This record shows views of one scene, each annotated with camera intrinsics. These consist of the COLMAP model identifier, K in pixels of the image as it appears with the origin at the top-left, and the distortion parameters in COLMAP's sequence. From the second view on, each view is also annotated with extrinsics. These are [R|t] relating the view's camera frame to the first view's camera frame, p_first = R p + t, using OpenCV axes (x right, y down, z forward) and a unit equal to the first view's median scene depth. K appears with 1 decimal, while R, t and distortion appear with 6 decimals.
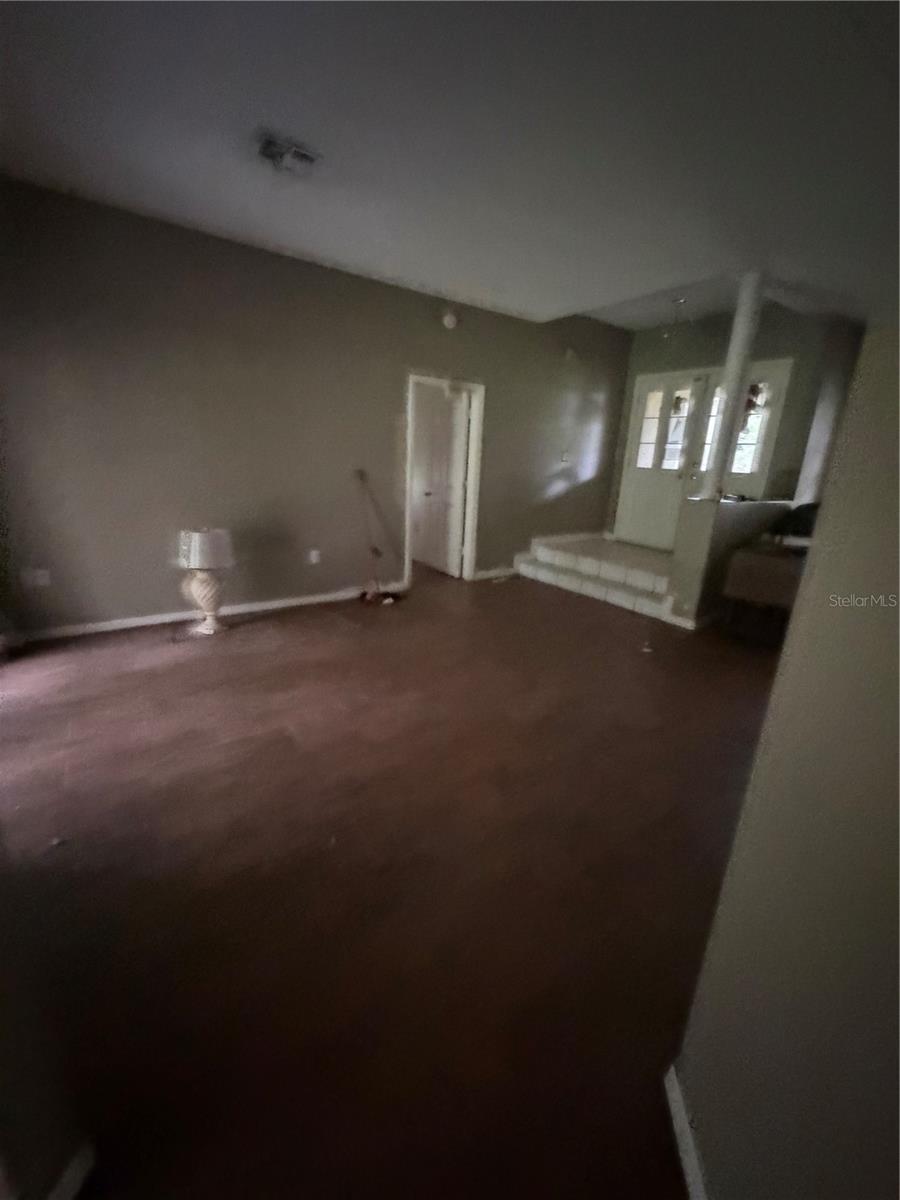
lens RADIAL K [[482.4, 0, 450.9], [0, 482.4, 596.2], [0, 0, 1]] dist [0.000190, -0.000075]
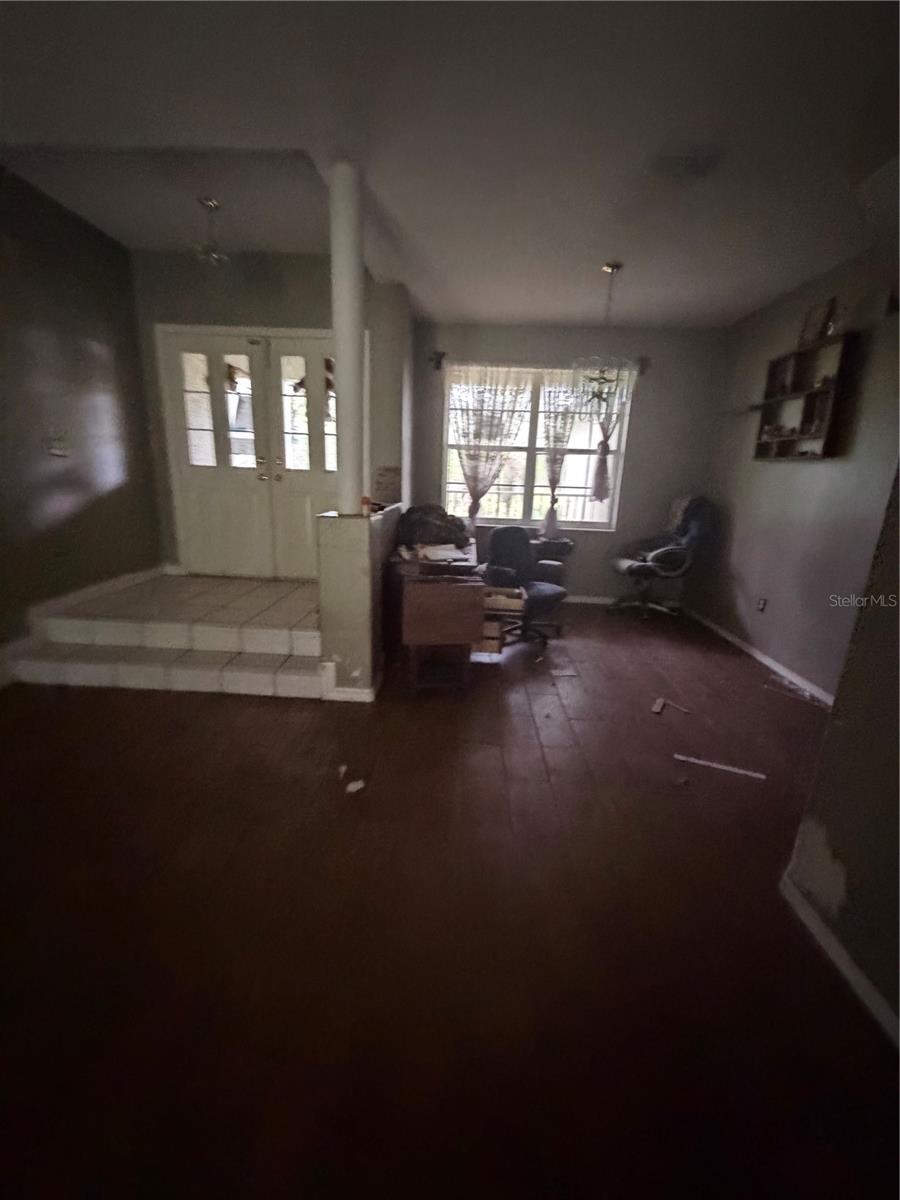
lens RADIAL K [[482.4, 0, 450.9], [0, 482.4, 596.2], [0, 0, 1]] dist [0.000190, -0.000075]
pose [[0.610044, -0.226943, 0.759173, 0.055086], [0.214422, 0.969641, 0.117557, -0.098023], [-0.762804, 0.091069, 0.640185, 0.330126]]
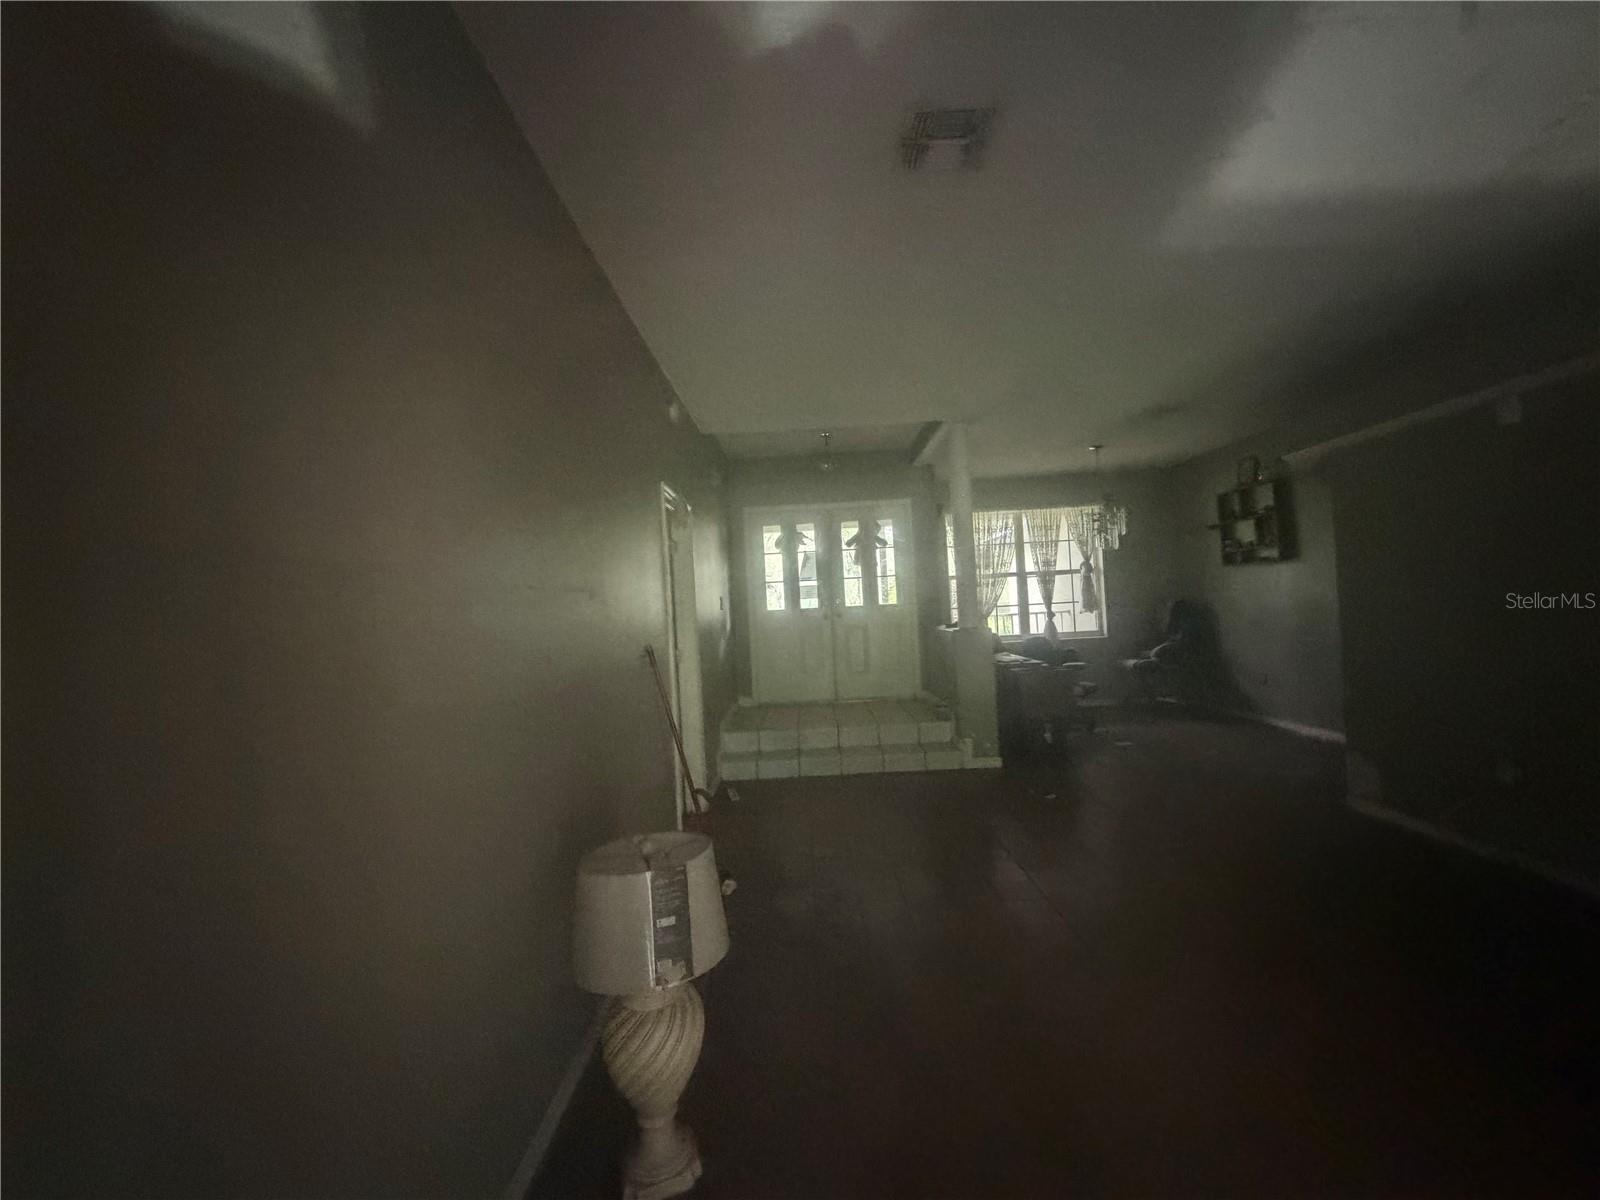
lens RADIAL K [[643.2, 0, 800.0], [0, 643.2, 600.0], [0, 0, 1]] dist [0.000190, -0.000075]
pose [[0.577672, -0.068059, 0.813427, -0.498101], [0.304062, 0.942742, -0.137057, -0.128473], [-0.757523, 0.326506, 0.565290, 0.366112]]
